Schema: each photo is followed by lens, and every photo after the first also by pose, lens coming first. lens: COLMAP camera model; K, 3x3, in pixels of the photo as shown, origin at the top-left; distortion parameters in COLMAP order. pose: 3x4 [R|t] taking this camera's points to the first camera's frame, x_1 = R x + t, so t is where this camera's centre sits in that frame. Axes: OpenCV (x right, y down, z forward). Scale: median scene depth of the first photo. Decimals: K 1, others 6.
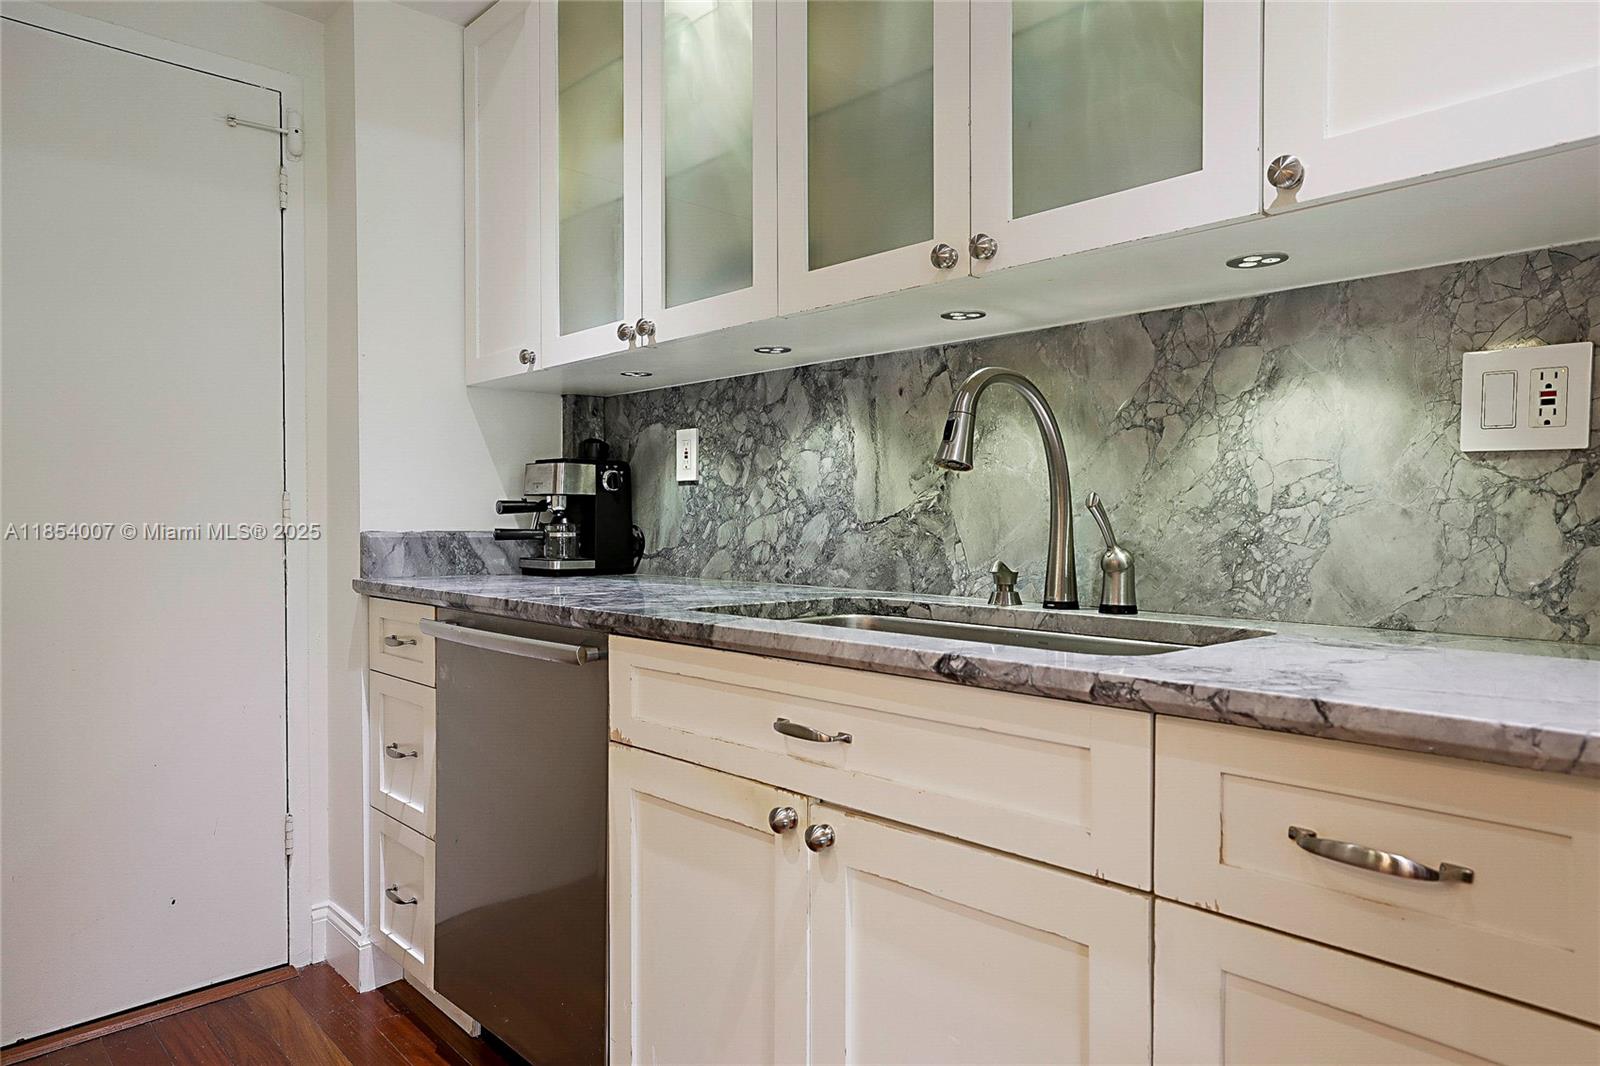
lens RADIAL K [[1016.3, 0, 800.0], [0, 1016.3, 533.0], [0, 0, 1]] dist [0.002793, 0.001640]
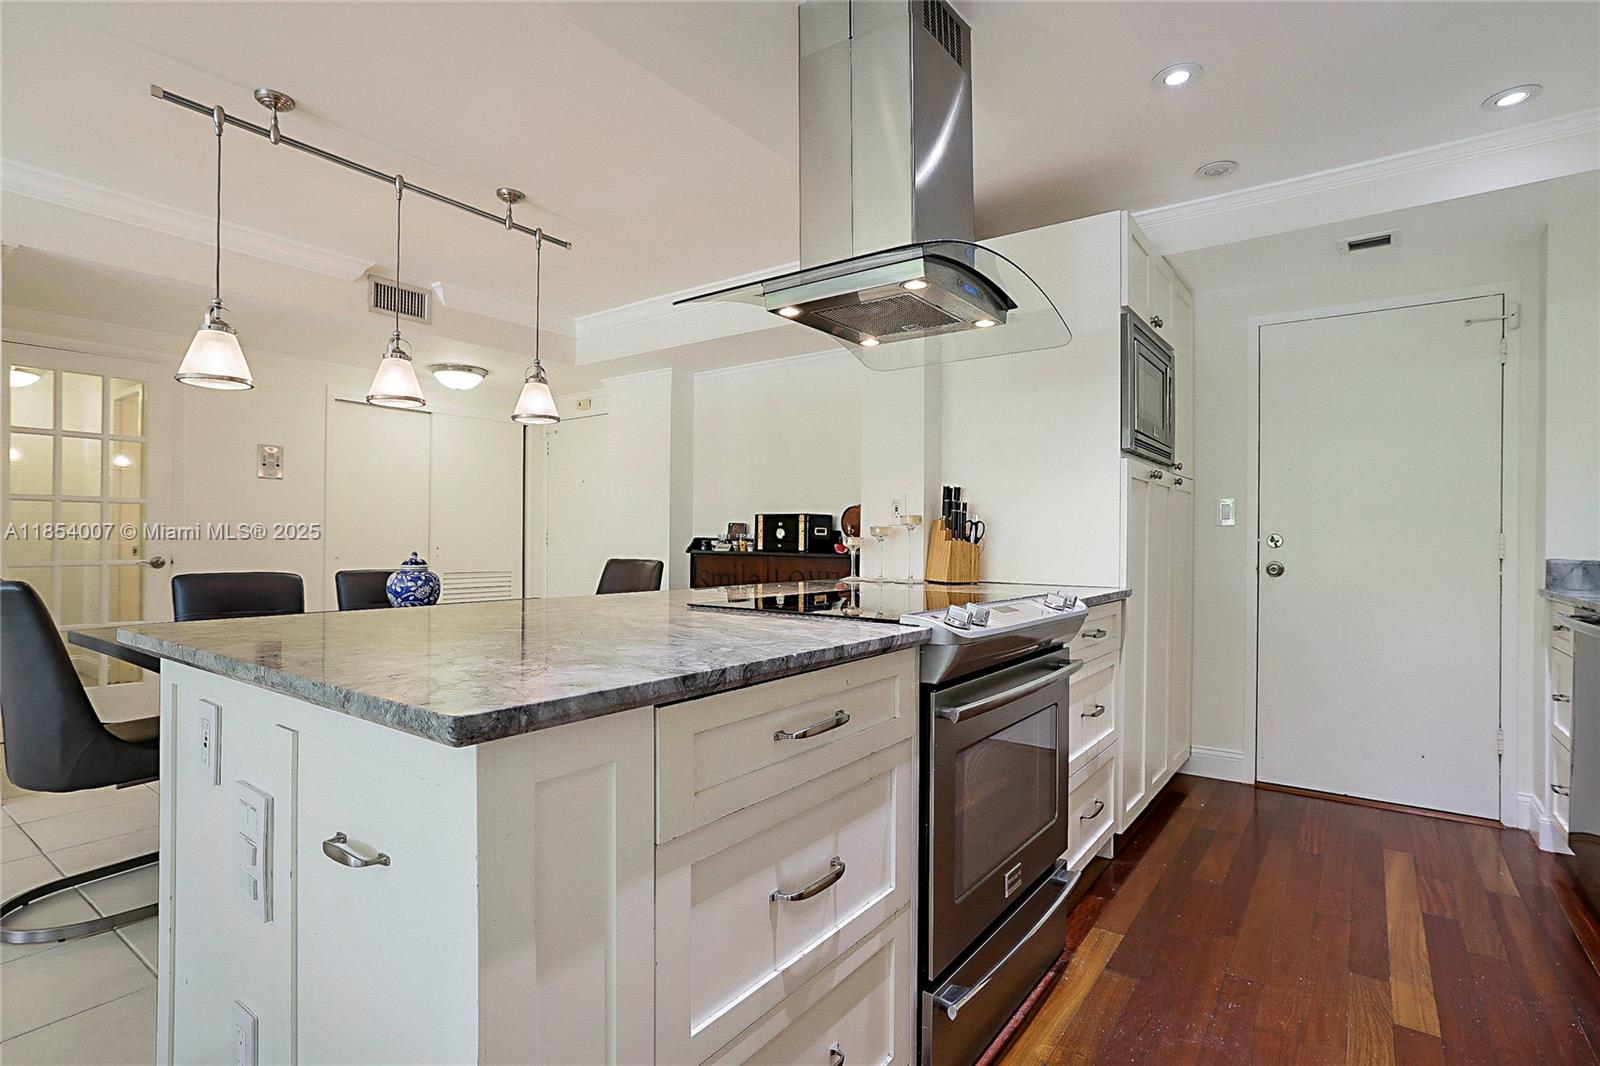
lens RADIAL K [[788.6, 0, 798.4], [0, 788.6, 536.0], [0, 0, 1]] dist [-0.033727, 0.019326]
pose [[0.191665, -0.000760, -0.981460, 0.663062], [-0.024775, 0.999677, -0.005613, -0.002064], [0.981148, 0.025391, 0.191584, -0.468728]]
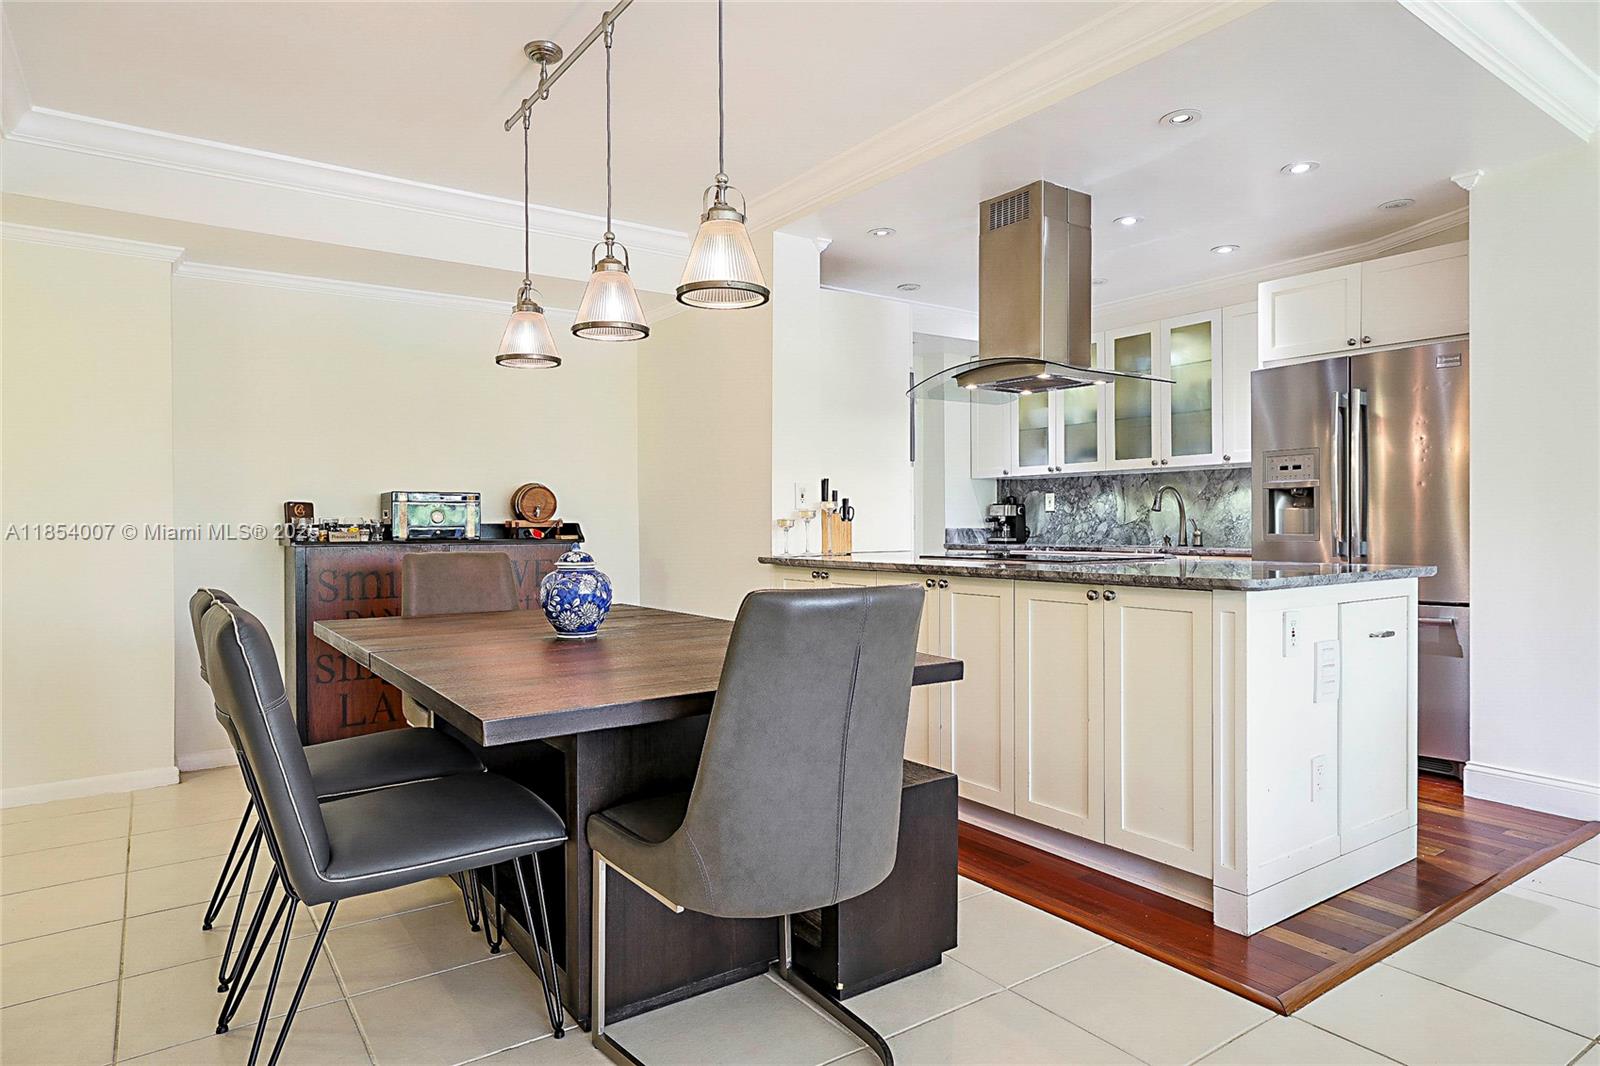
lens RADIAL K [[951.5, 0, 803.3], [0, 951.5, 530.9], [0, 0, 1]] dist [-0.004482, -0.000036]
pose [[0.992120, -0.003522, -0.125242, -0.617133], [0.002522, 0.999964, -0.008145, 0.035125], [0.125266, 0.007765, 0.992093, -2.364027]]
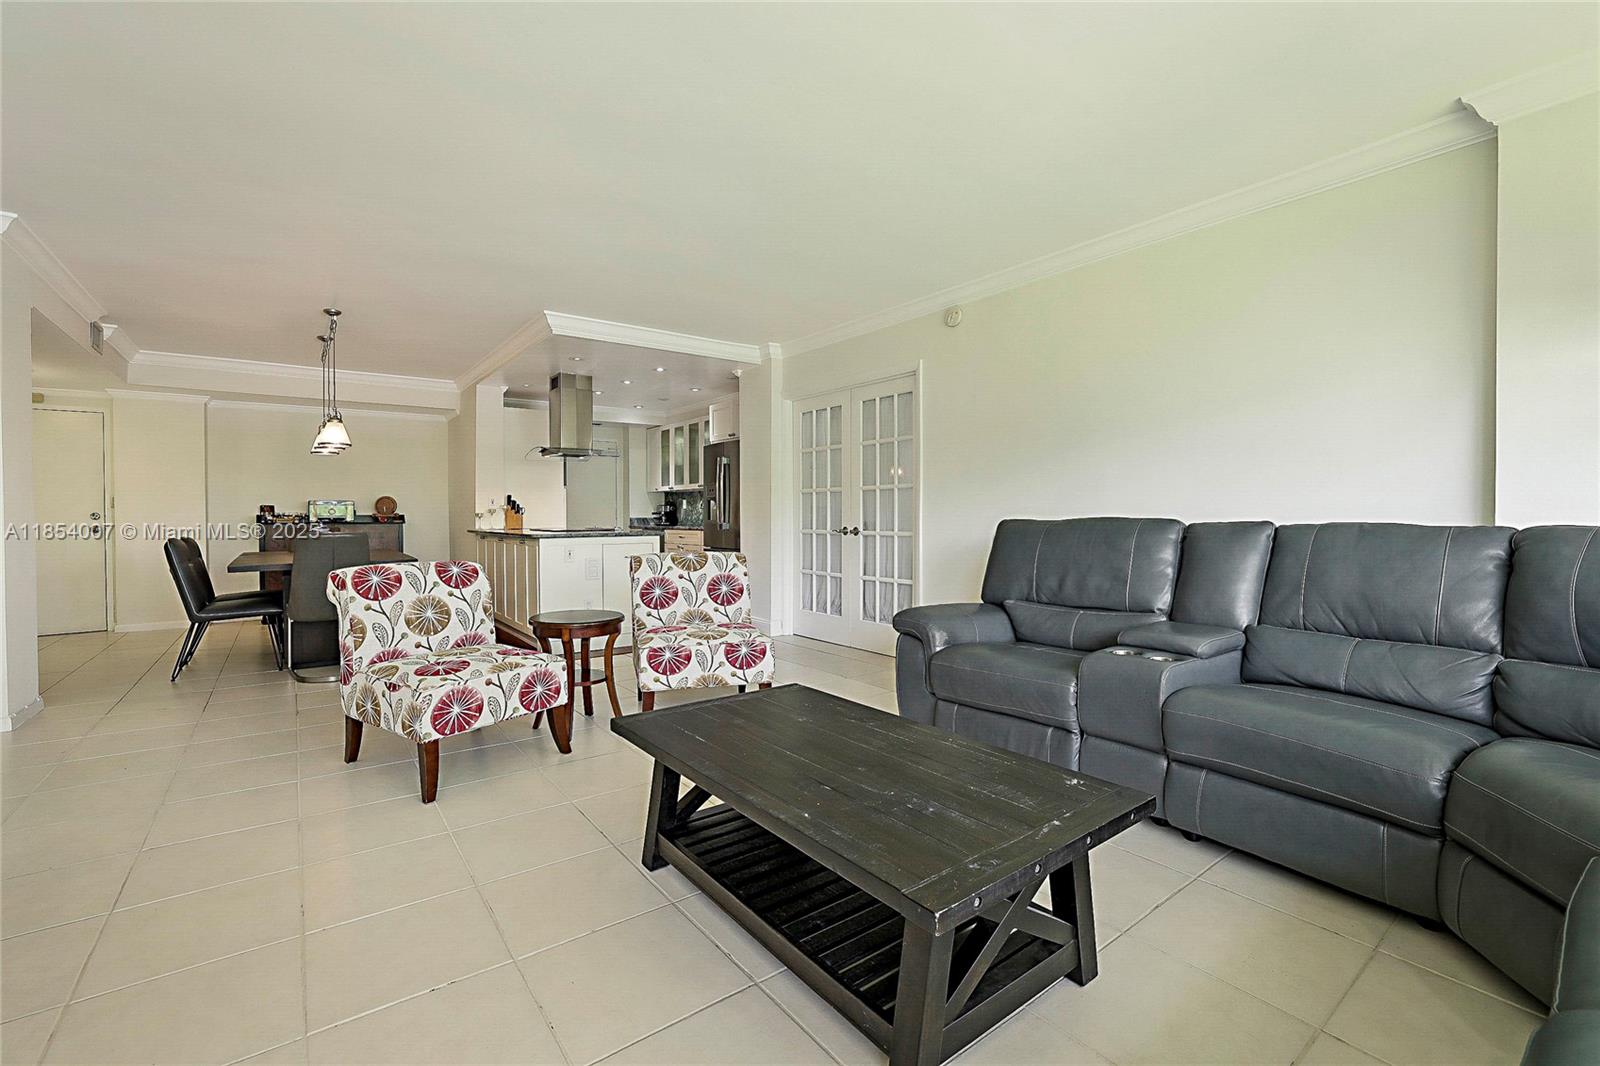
lens RADIAL K [[691.8, 0, 798.5], [0, 691.8, 522.9], [0, 0, 1]] dist [-0.044443, 0.017542]
pose [[0.995323, -0.001690, -0.096584, 1.177420], [0.001273, 0.999990, -0.004383, 0.060261], [0.096591, 0.004240, 0.995315, -3.667326]]
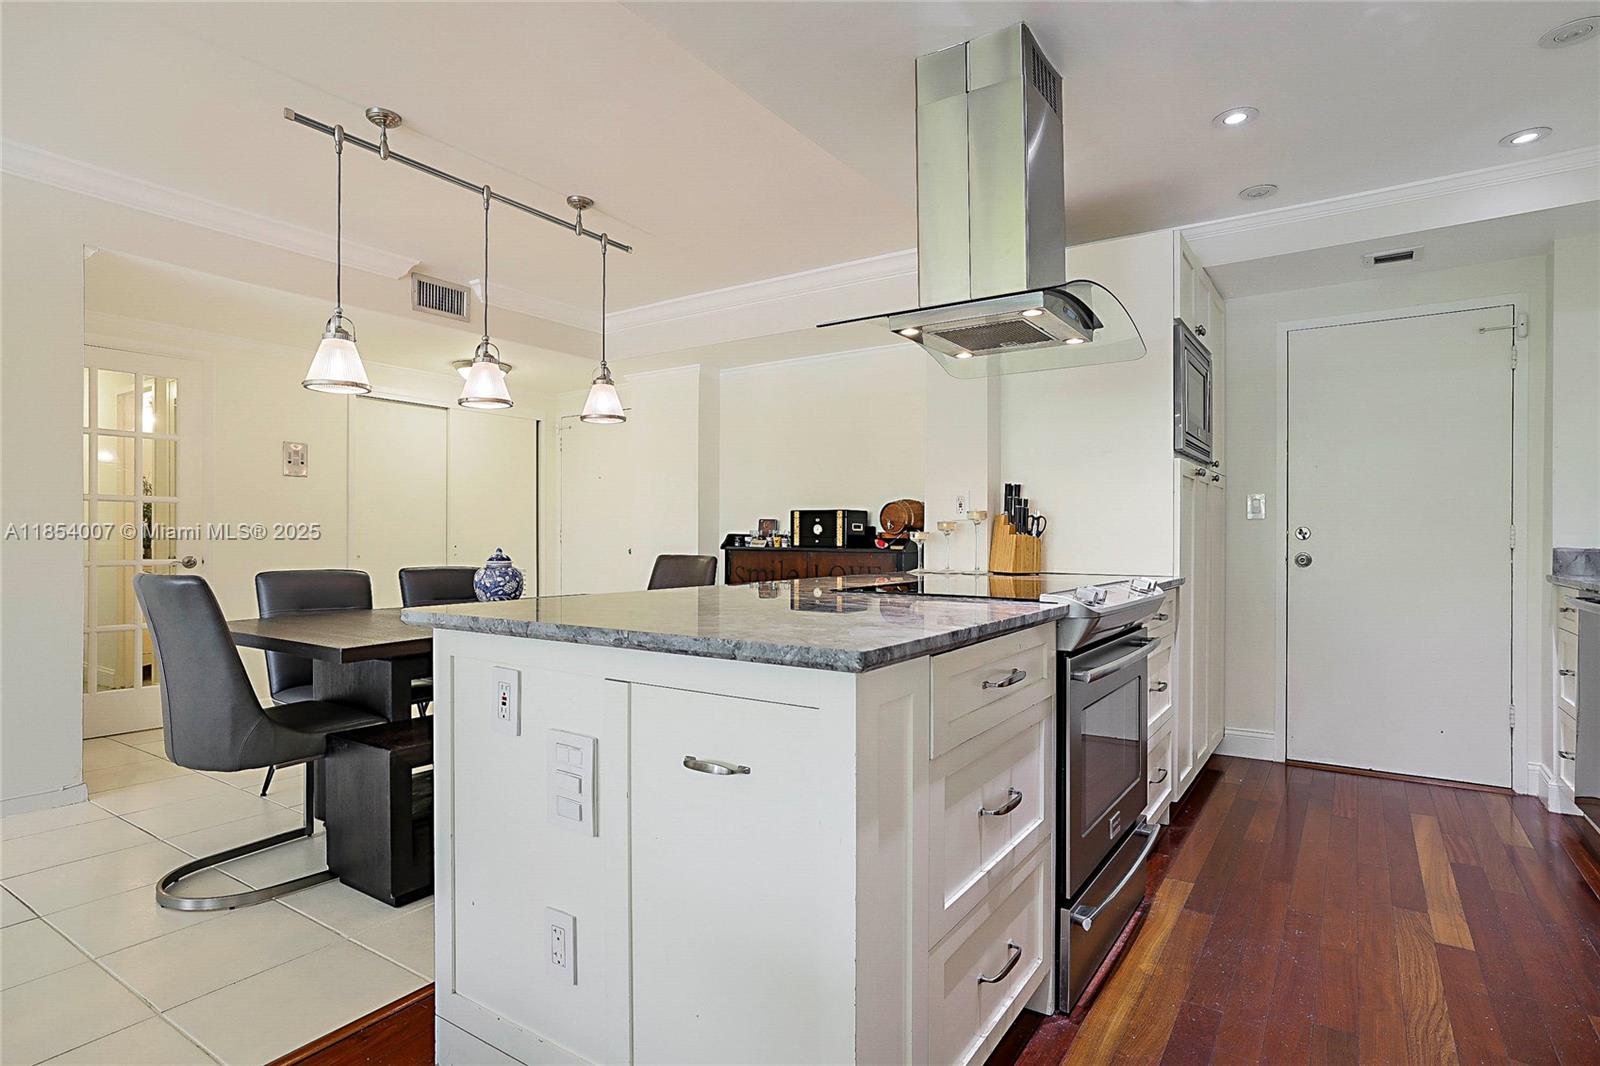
lens RADIAL K [[841.6, 0, 798.7], [0, 841.6, 535.5], [0, 0, 1]] dist [-0.029565, 0.023430]
pose [[0.230472, 0.000867, -0.973079, 0.825817], [-0.018863, 0.999816, -0.003577, 0.008527], [0.972896, 0.019180, 0.230445, -0.736602]]
